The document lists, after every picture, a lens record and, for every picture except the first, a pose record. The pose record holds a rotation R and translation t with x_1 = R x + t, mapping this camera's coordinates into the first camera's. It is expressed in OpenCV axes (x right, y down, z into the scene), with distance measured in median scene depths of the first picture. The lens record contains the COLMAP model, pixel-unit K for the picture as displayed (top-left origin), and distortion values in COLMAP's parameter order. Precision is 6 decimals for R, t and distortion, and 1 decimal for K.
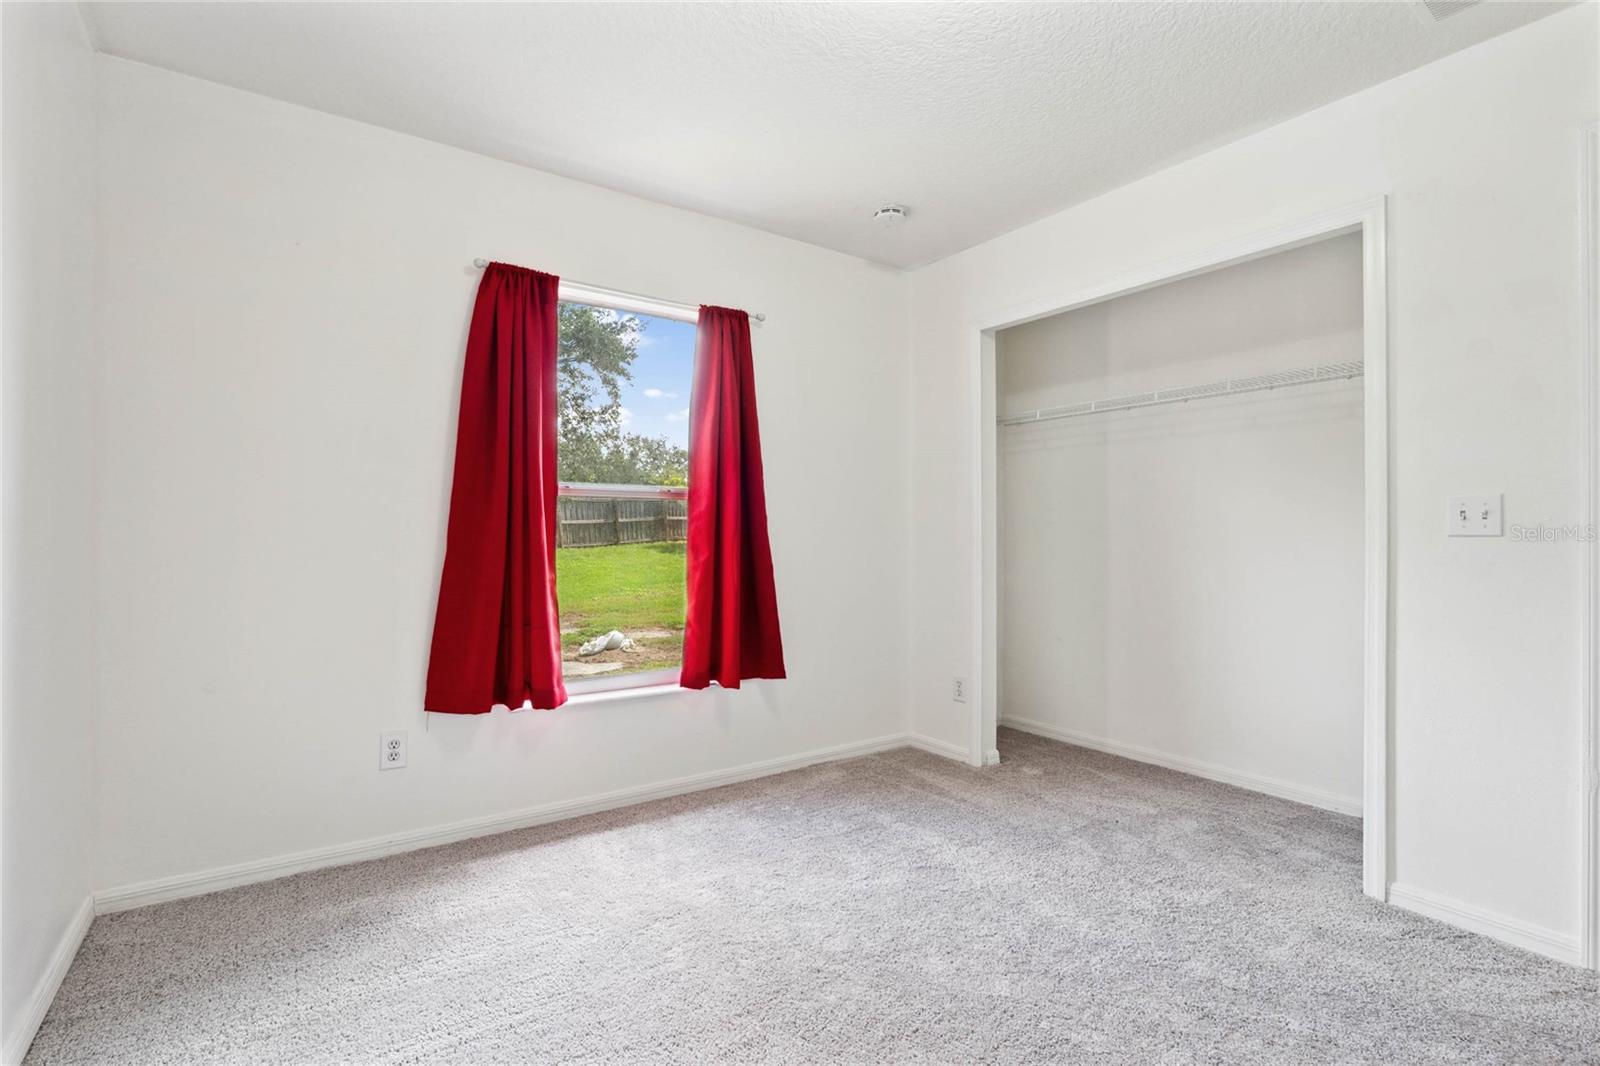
lens RADIAL K [[748.6, 0, 800.3], [0, 748.6, 546.1], [0, 0, 1]] dist [-0.023067, 0.007087]
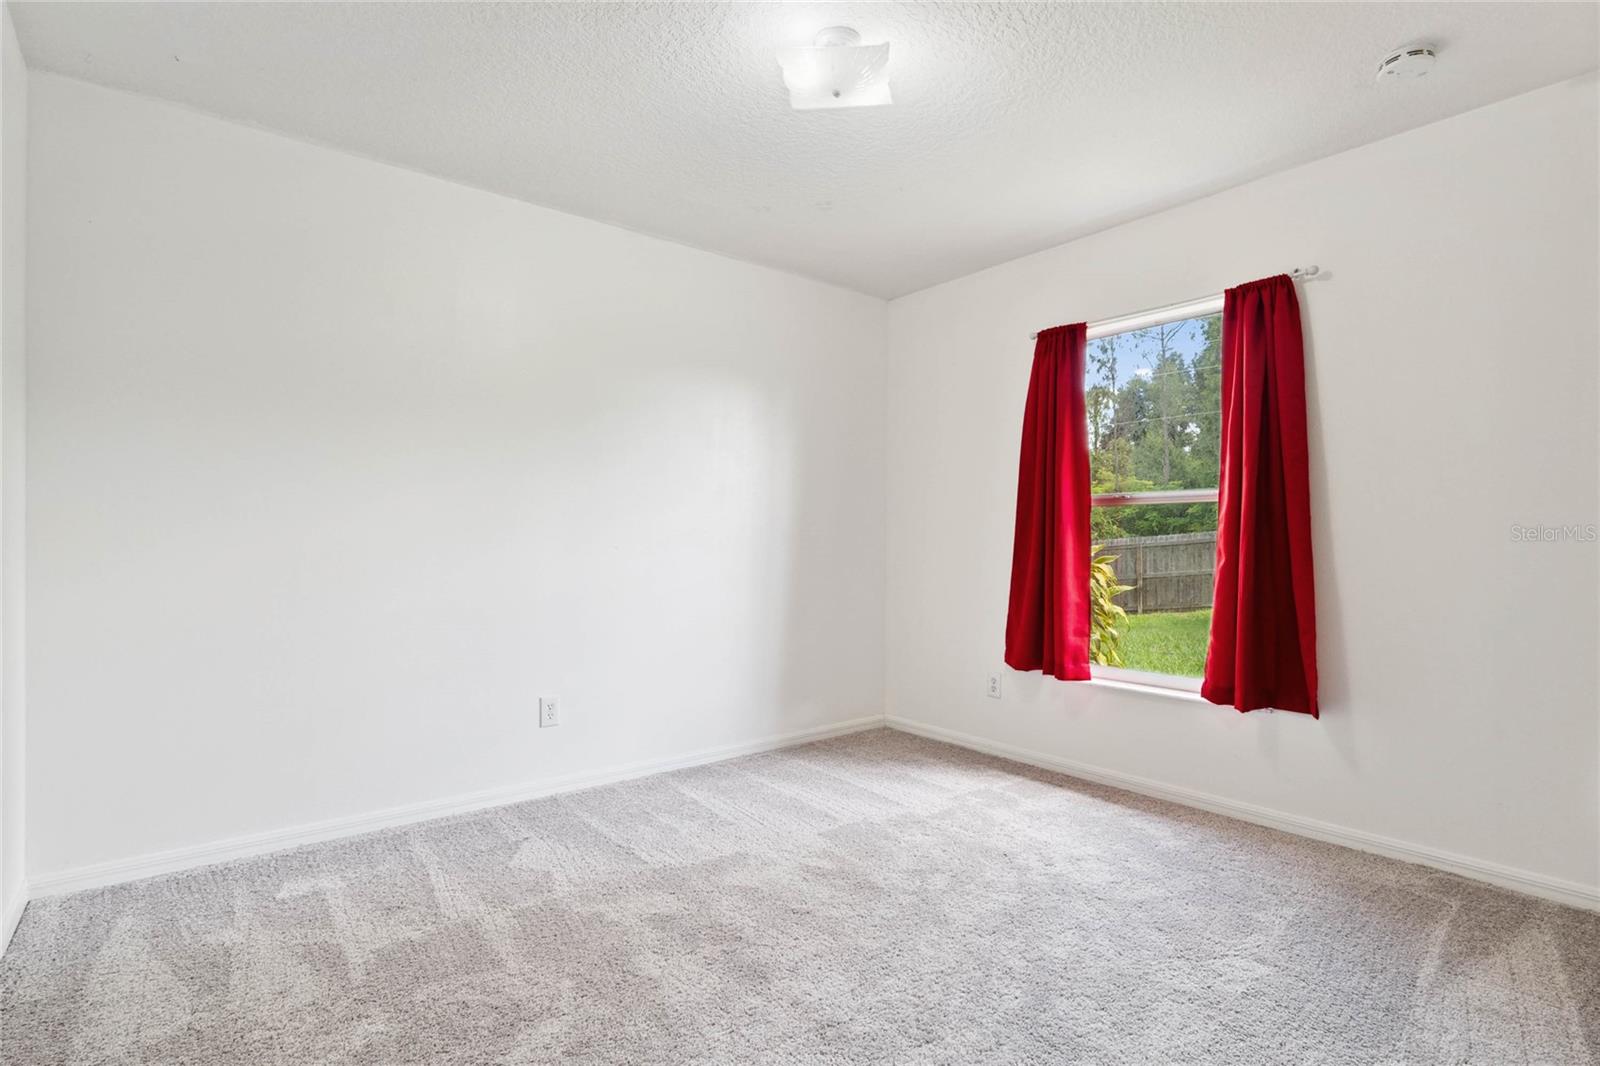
lens RADIAL K [[748.6, 0, 800.3], [0, 748.6, 546.1], [0, 0, 1]] dist [-0.023067, 0.007087]
pose [[0.086193, 0.013792, -0.996183, 0.746313], [-0.008283, 0.999880, 0.013126, -0.014639], [0.996244, 0.007120, 0.086297, 0.401640]]
